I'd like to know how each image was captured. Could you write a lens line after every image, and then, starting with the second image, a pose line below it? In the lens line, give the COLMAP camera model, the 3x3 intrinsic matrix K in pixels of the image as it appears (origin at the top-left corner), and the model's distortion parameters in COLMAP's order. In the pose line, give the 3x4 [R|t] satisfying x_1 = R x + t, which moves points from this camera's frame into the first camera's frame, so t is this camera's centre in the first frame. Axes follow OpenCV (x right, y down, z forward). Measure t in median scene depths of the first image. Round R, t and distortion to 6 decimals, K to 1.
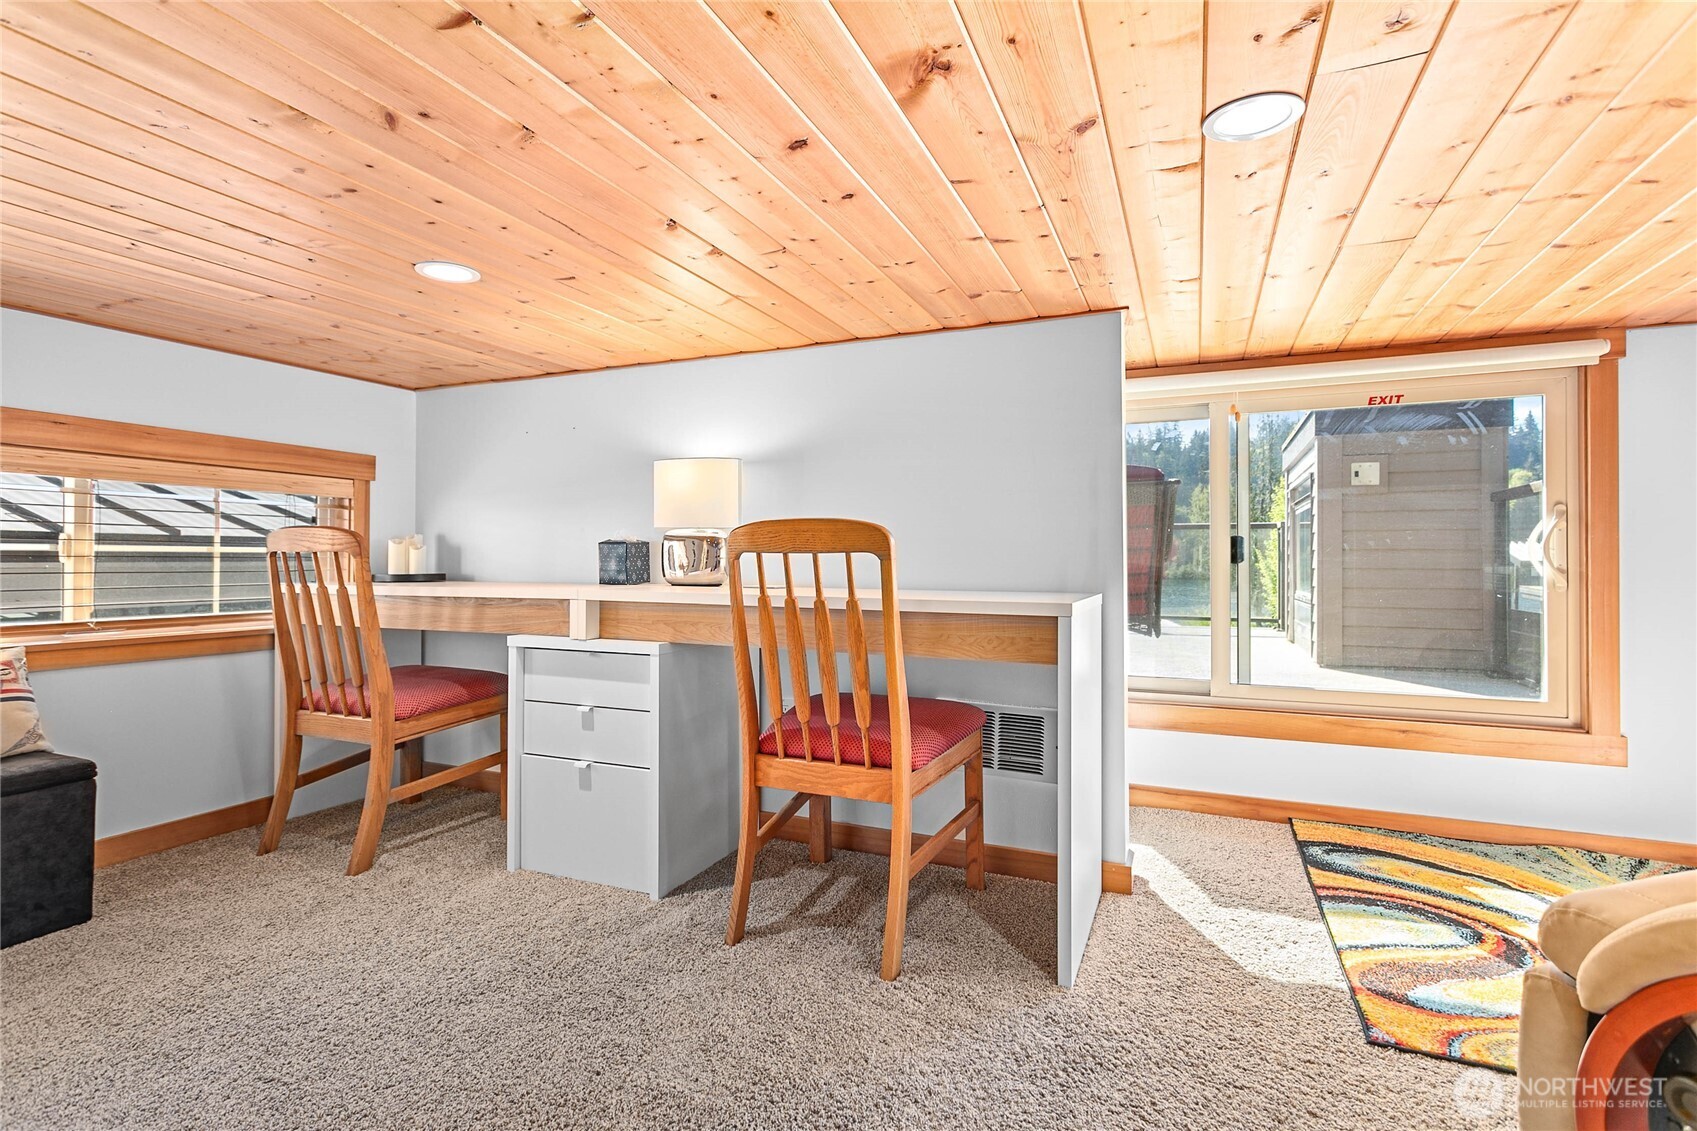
lens RADIAL K [[812.4, 0, 849.9], [0, 812.4, 541.9], [0, 0, 1]] dist [0.003414, 0.000611]
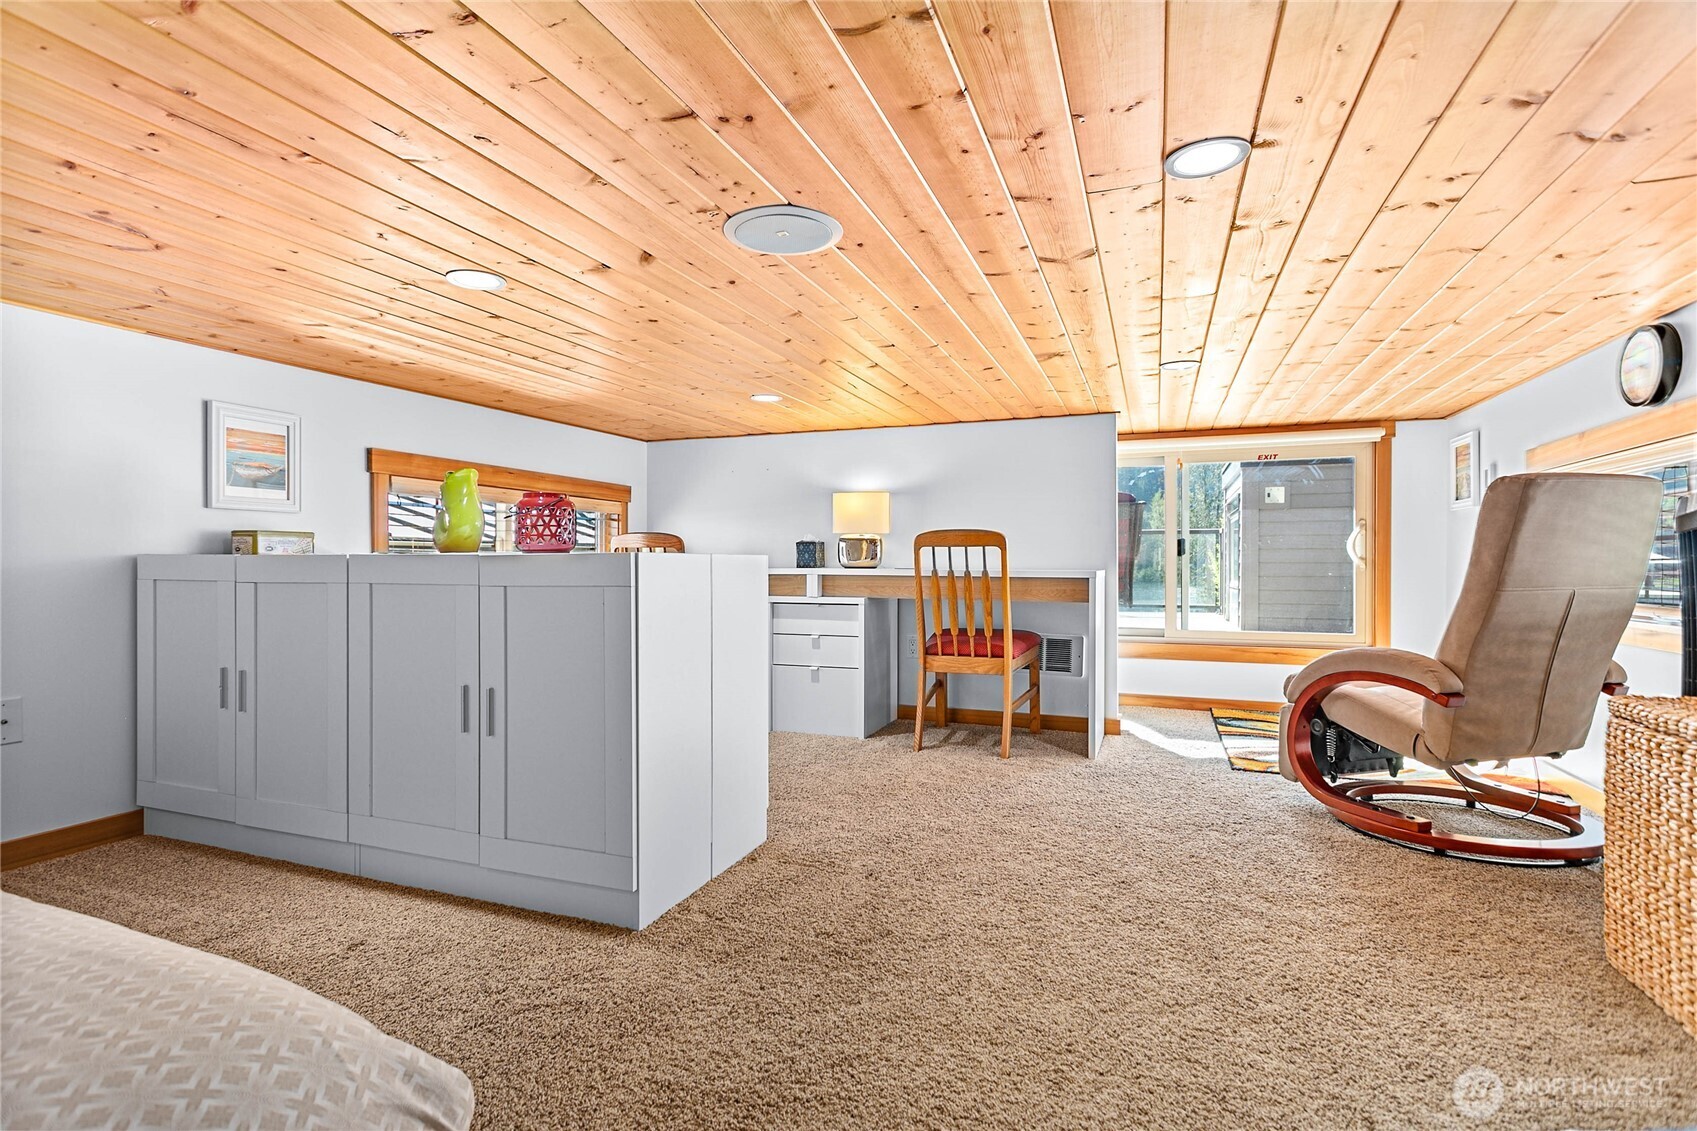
lens RADIAL K [[826.0, 0, 852.1], [0, 826.0, 560.7], [0, 0, 1]] dist [0.001620, 0.000626]
pose [[0.998739, -0.000732, 0.050194, -0.326361], [-0.000177, 0.999836, 0.018115, 0.008354], [-0.050199, -0.018101, 0.998575, -0.764898]]
